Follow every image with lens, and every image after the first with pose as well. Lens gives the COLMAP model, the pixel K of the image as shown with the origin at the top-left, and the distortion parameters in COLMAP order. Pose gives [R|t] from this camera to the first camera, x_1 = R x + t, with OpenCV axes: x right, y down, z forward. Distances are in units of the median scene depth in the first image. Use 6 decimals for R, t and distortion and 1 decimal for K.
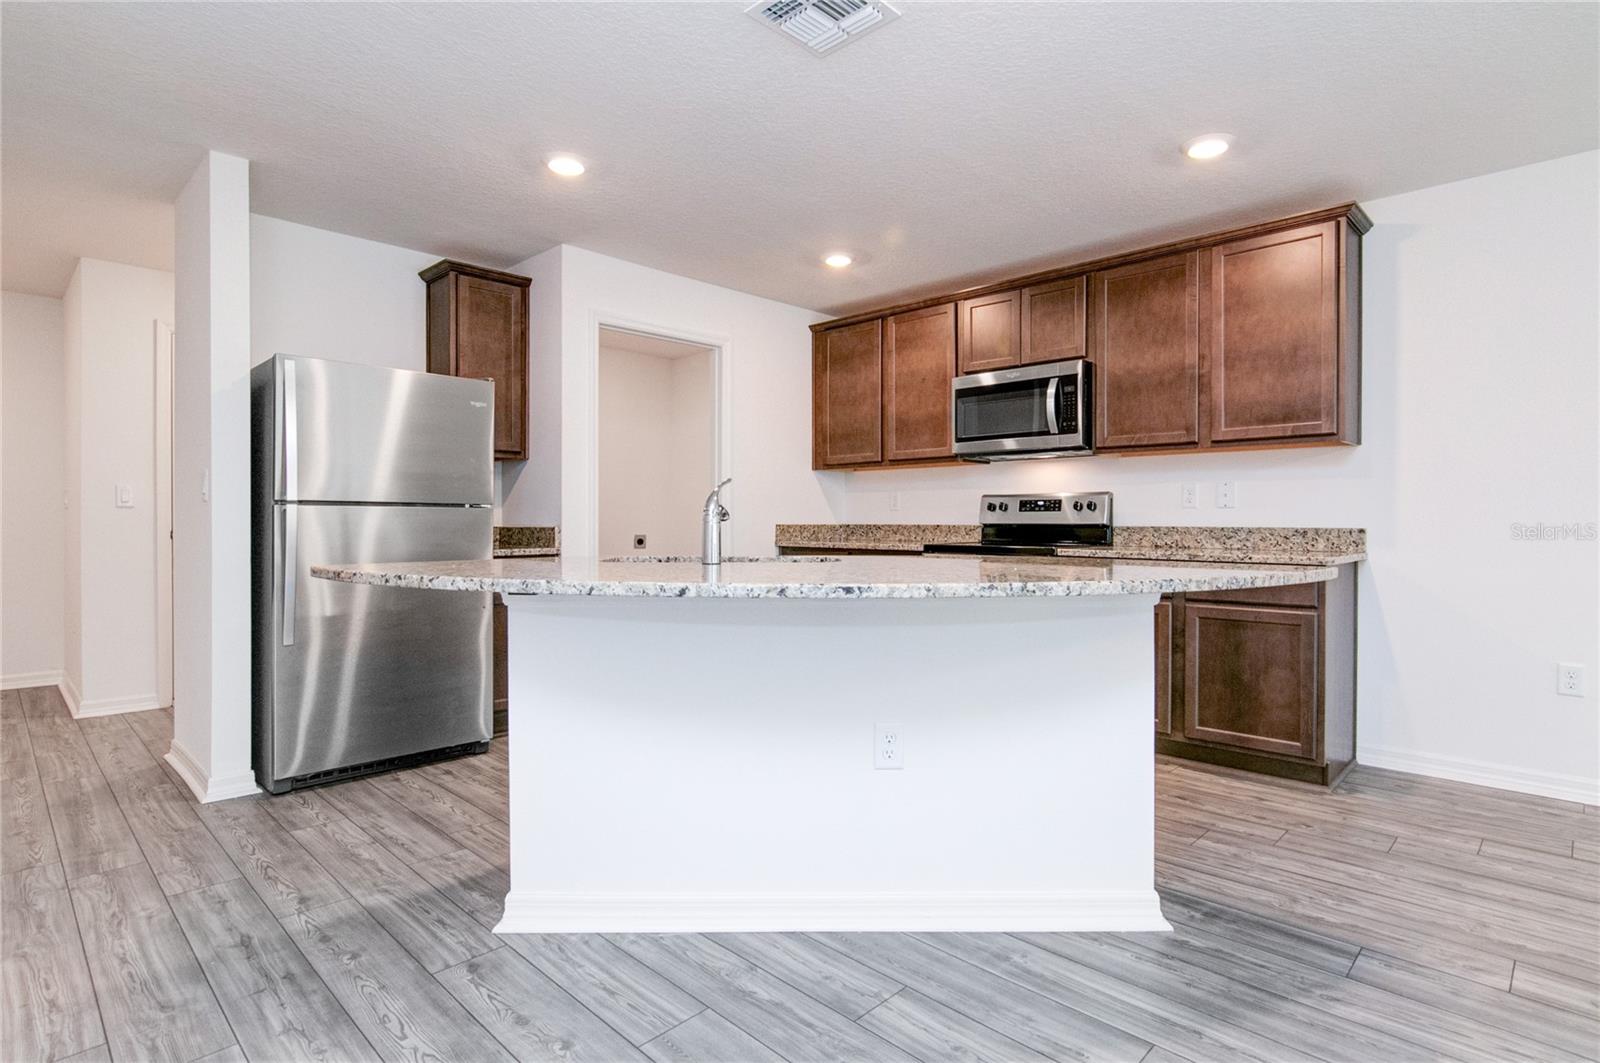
lens RADIAL K [[804.5, 0, 803.1], [0, 804.5, 524.8], [0, 0, 1]] dist [-0.000581, 0.000131]
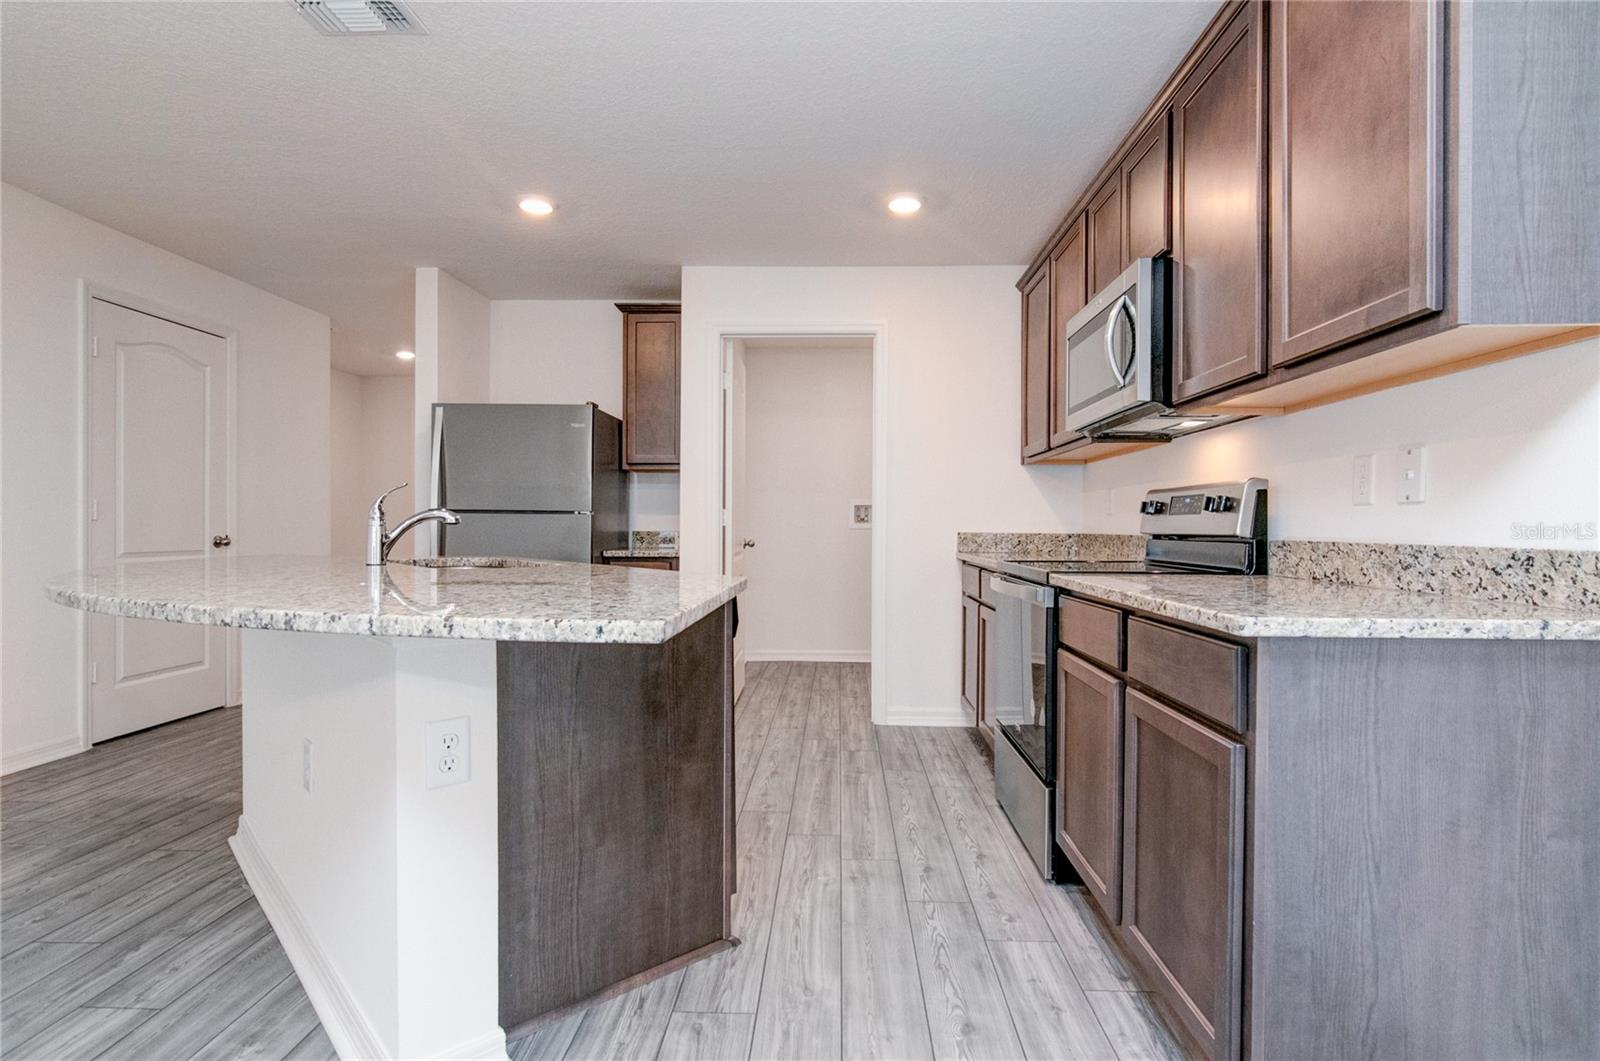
lens RADIAL K [[801.4, 0, 816.9], [0, 801.4, 530.5], [0, 0, 1]] dist [0.000612, -0.000071]
pose [[0.676809, 0.007808, -0.736117, 0.622953], [-0.010232, 0.999947, 0.001199, -0.002084], [0.736088, 0.006720, 0.676853, 0.425338]]
